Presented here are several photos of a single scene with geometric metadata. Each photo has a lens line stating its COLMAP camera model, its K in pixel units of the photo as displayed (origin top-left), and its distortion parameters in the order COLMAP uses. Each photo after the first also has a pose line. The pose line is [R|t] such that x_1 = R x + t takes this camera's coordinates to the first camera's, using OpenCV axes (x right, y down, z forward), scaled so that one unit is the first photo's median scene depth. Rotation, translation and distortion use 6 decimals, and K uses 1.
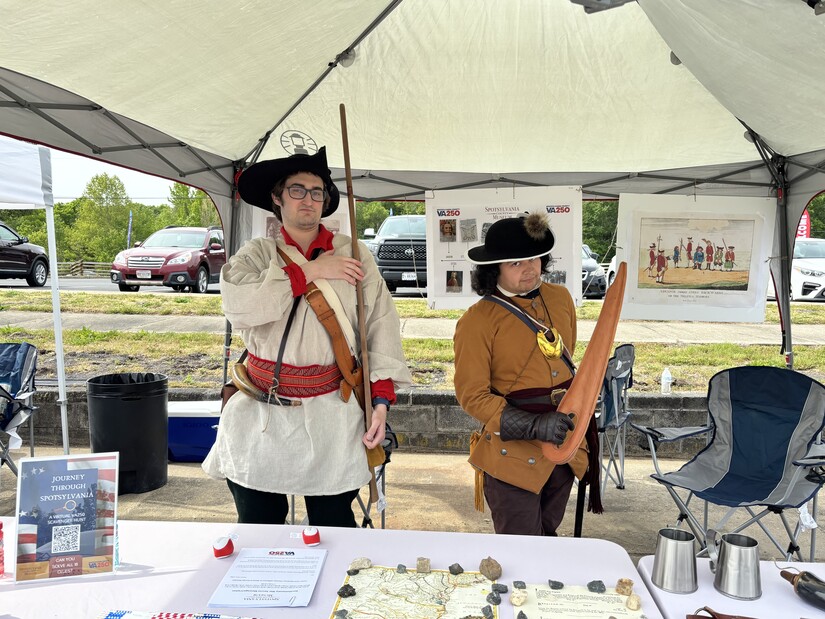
lens RADIAL K [[682.1, 0, 412.5], [0, 682.1, 309.5], [0, 0, 1]] dist [0.006197, -0.059413]
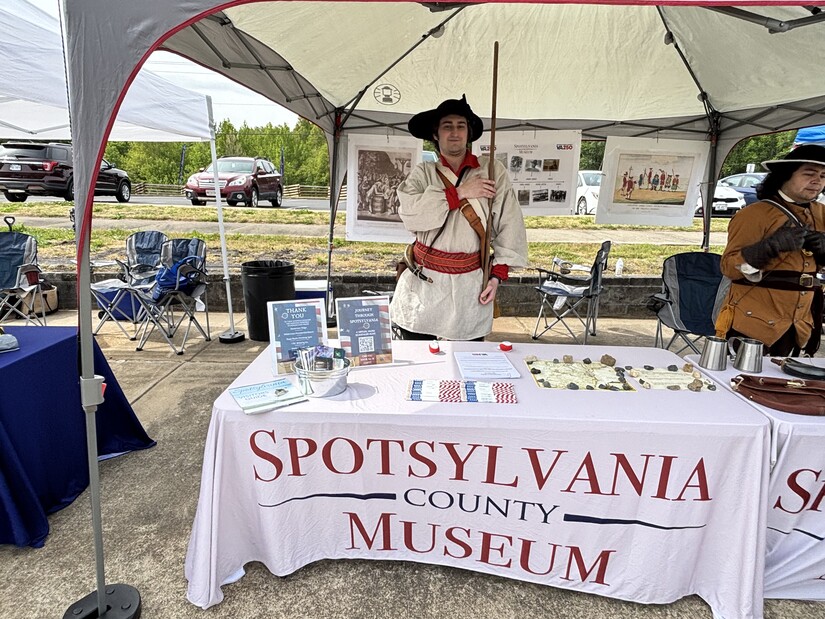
lens RADIAL K [[490.1, 0, 412.5], [0, 490.1, 309.5], [0, 0, 1]] dist [0.073012, -0.137443]
pose [[0.998743, -0.003568, 0.050000, -0.158415], [-0.005193, 0.984734, 0.173987, 0.011193], [-0.049857, -0.174028, 0.983478, -0.071807]]
